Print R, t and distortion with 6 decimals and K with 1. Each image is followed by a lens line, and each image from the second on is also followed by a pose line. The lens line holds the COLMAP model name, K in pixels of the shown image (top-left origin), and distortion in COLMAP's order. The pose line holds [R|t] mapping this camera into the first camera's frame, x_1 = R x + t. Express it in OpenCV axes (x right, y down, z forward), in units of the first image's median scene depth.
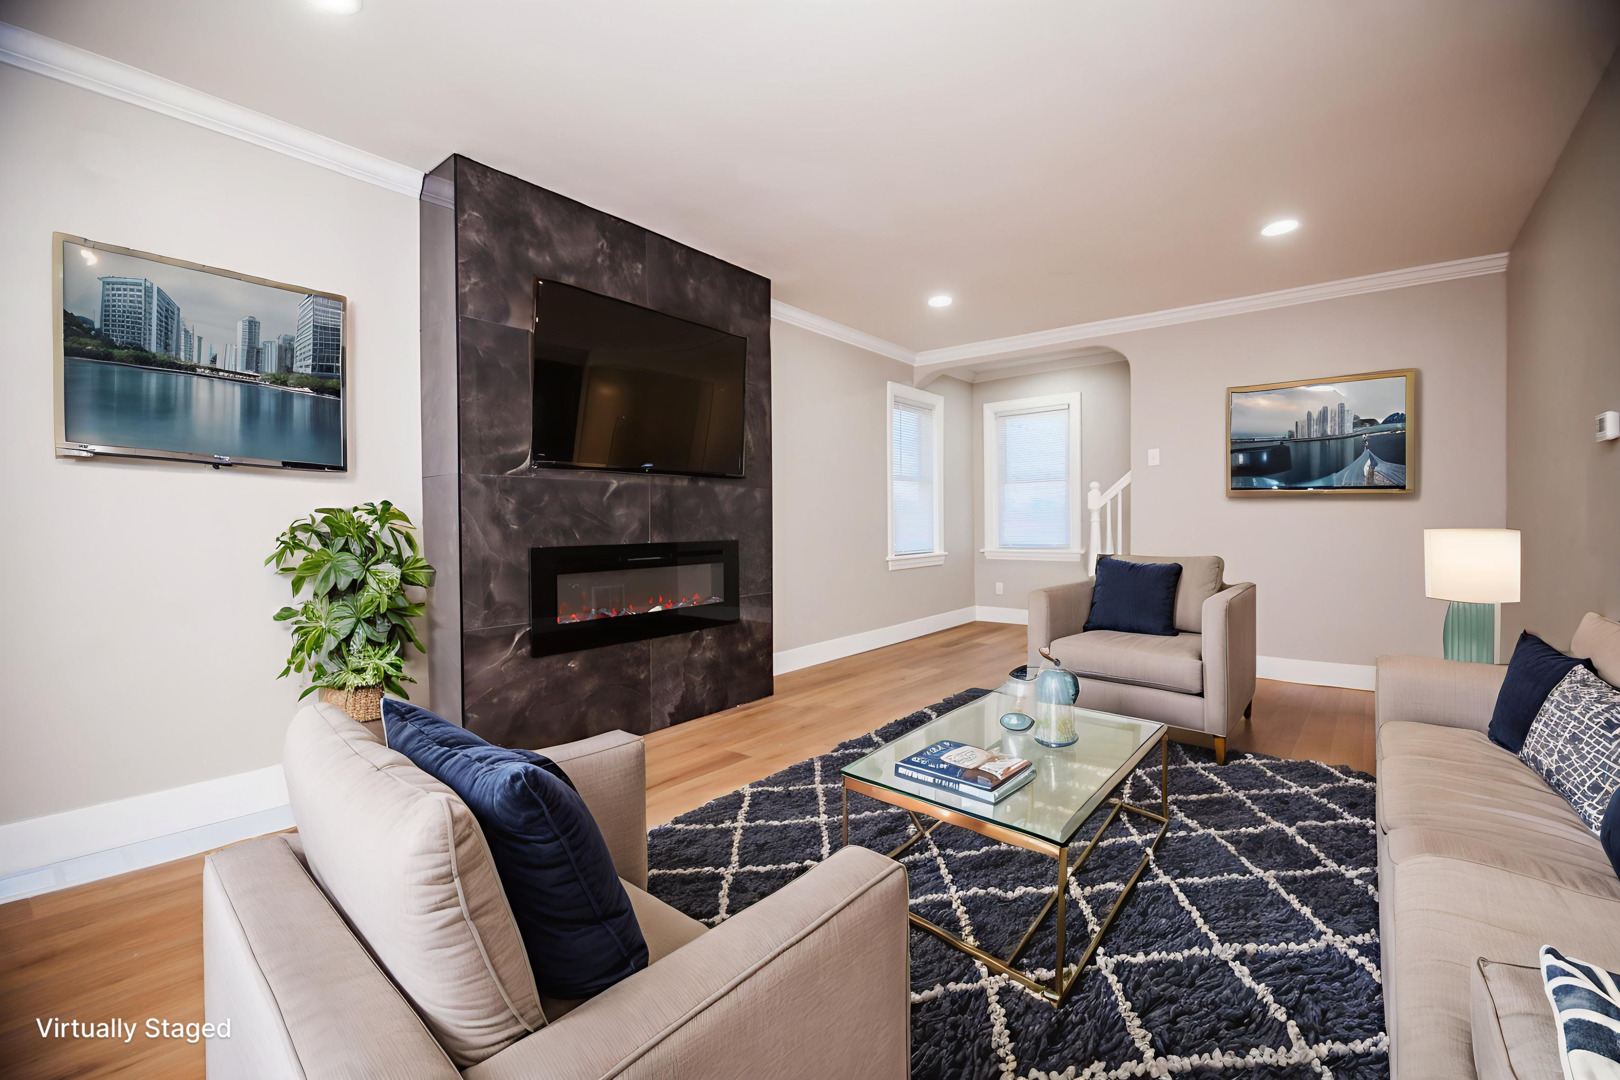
lens RADIAL K [[703.0, 0, 814.2], [0, 703.0, 532.8], [0, 0, 1]] dist [-0.002945, -0.000651]
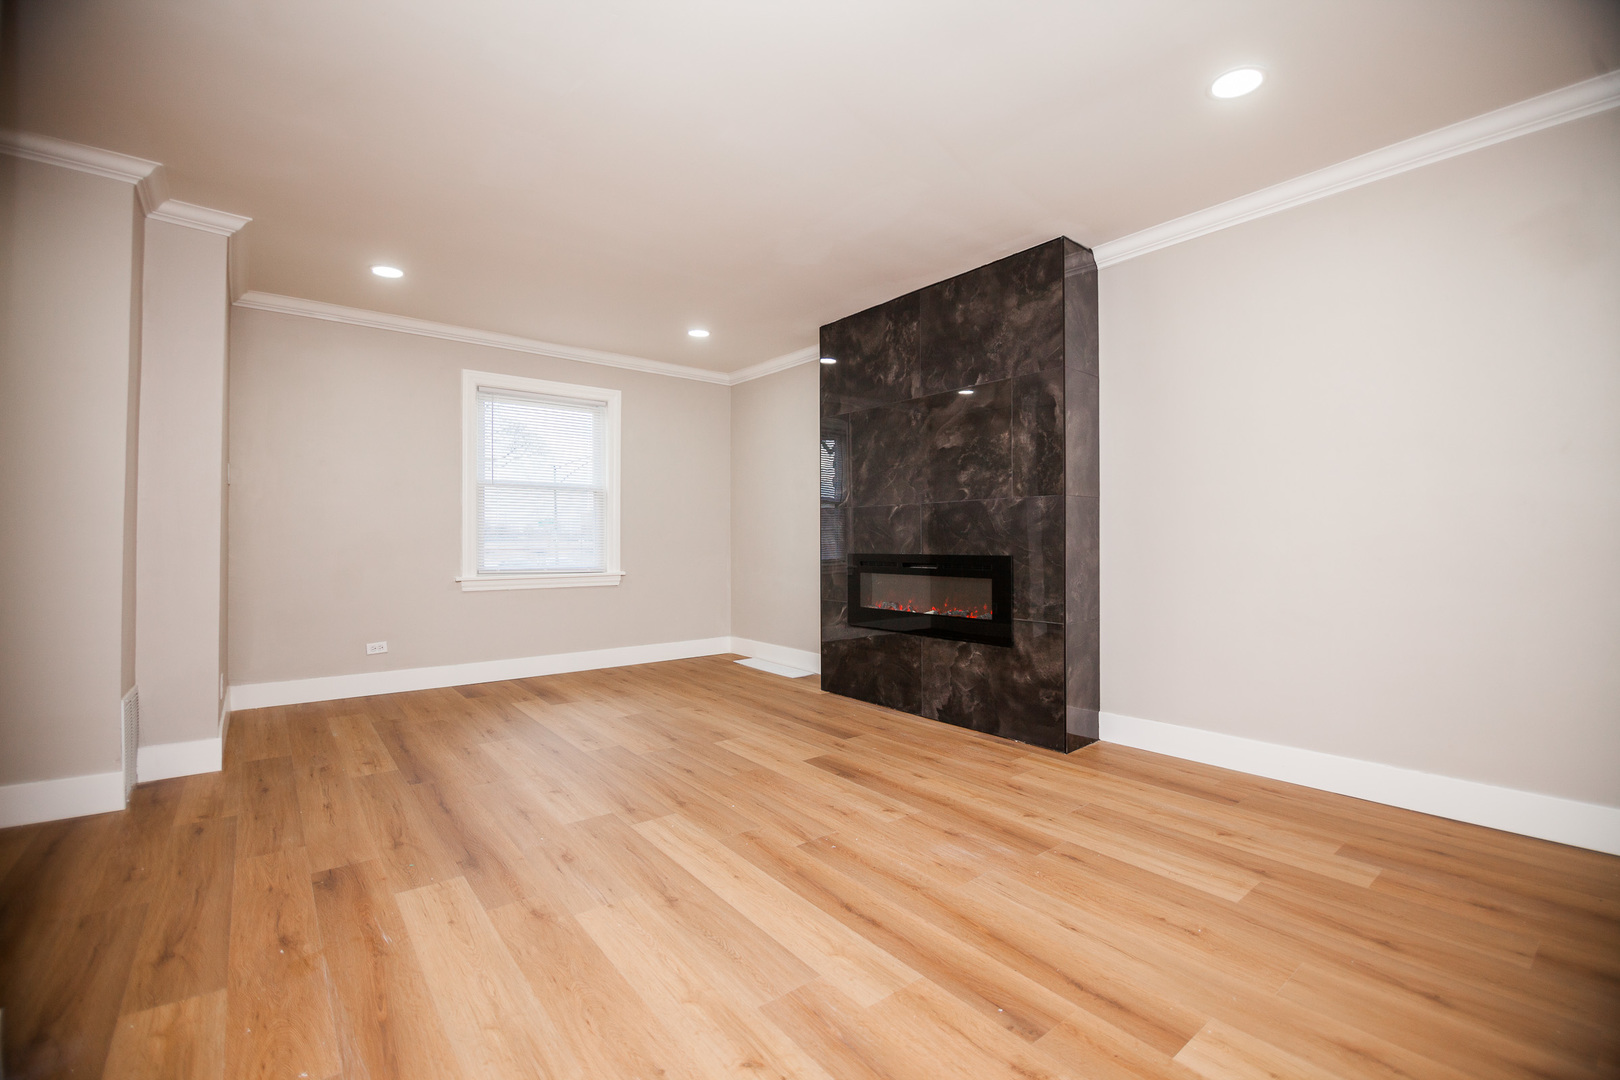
lens RADIAL K [[703.0, 0, 814.2], [0, 703.0, 532.8], [0, 0, 1]] dist [-0.002945, -0.000651]
pose [[-0.232315, -0.002080, -0.972638, 0.904006], [-0.010295, 0.999947, 0.000320, -0.018883], [0.972586, 0.010088, -0.232324, 1.046403]]
